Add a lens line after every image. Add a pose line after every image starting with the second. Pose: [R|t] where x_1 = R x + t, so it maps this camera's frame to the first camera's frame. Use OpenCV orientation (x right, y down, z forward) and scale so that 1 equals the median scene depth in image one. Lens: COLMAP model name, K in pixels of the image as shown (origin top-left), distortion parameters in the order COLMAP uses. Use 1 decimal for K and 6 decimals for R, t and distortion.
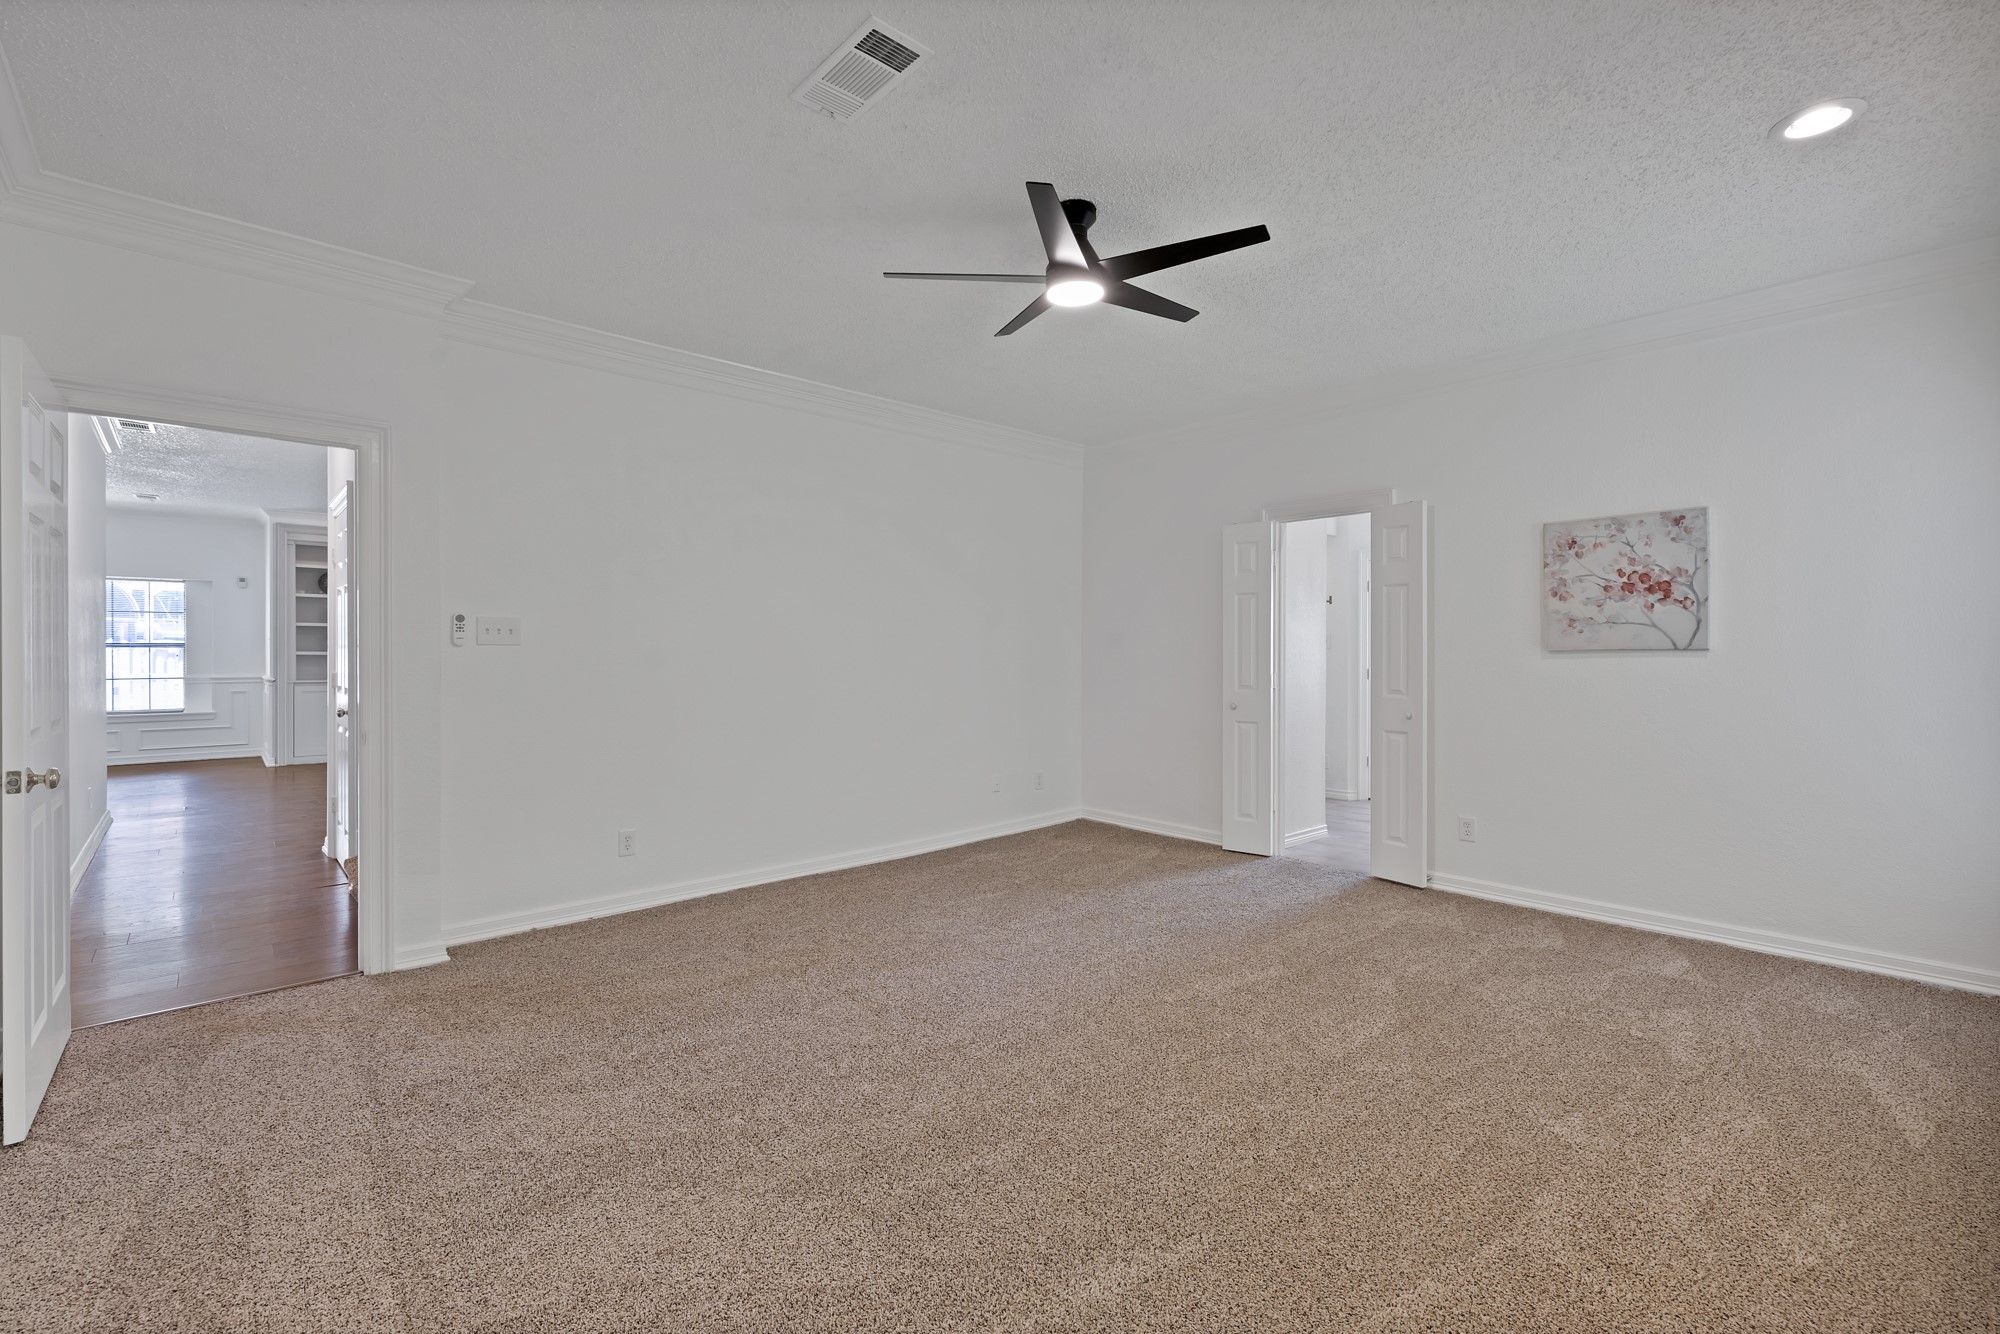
lens RADIAL K [[861.3, 0, 1000.3], [0, 861.3, 662.6], [0, 0, 1]] dist [-0.000820, 0.000112]
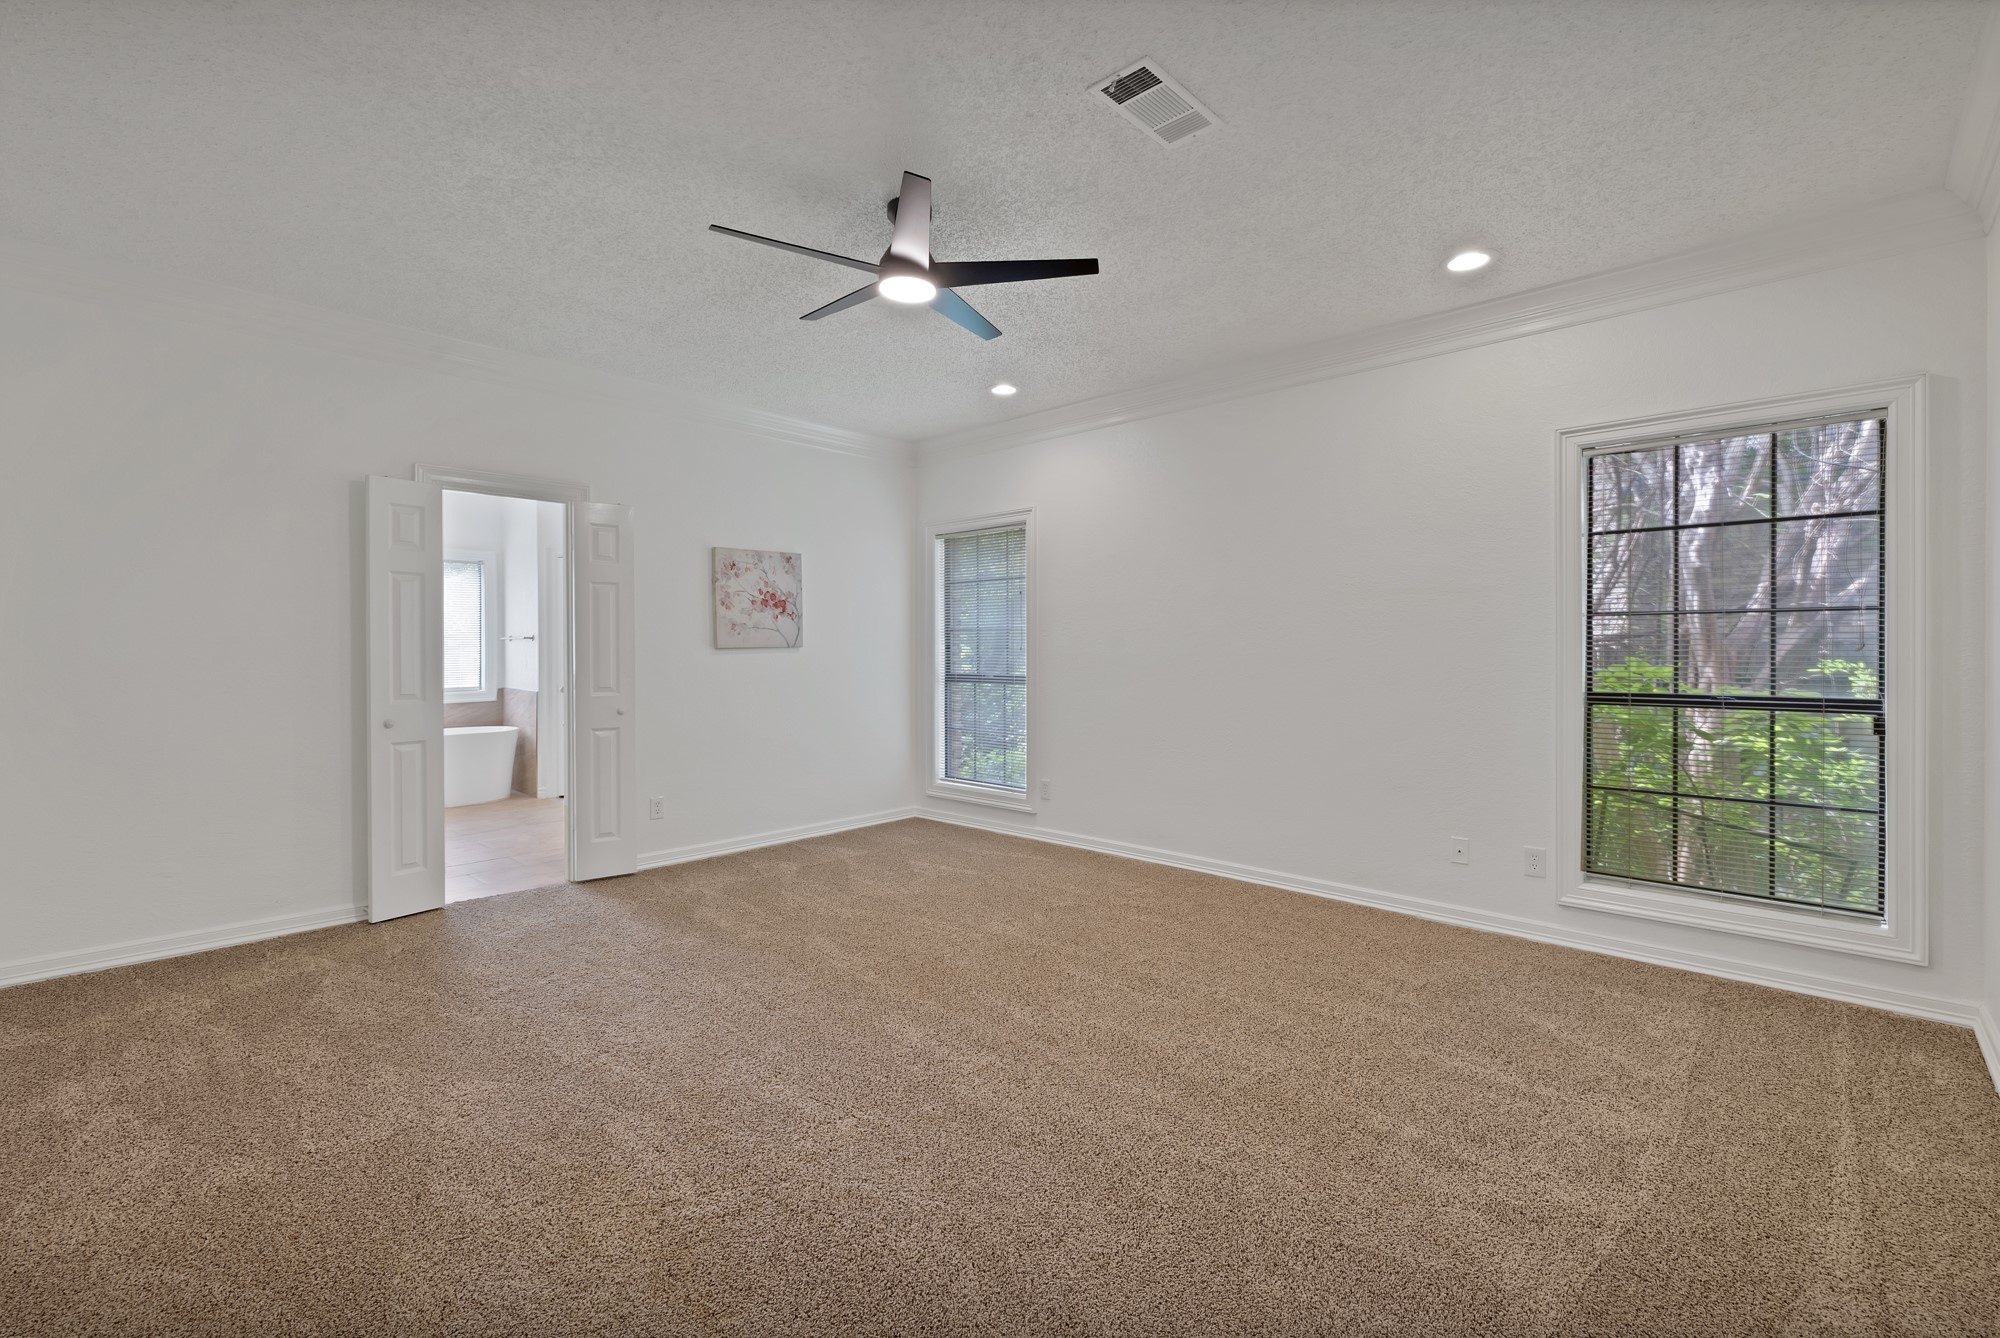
lens RADIAL K [[861.3, 0, 1000.4], [0, 861.3, 654.2], [0, 0, 1]] dist [-0.000820, 0.000112]
pose [[-0.070429, -0.004626, 0.997506, -0.682174], [0.017362, 0.999832, 0.005863, -0.005373], [-0.997366, 0.017732, -0.070337, 0.714265]]
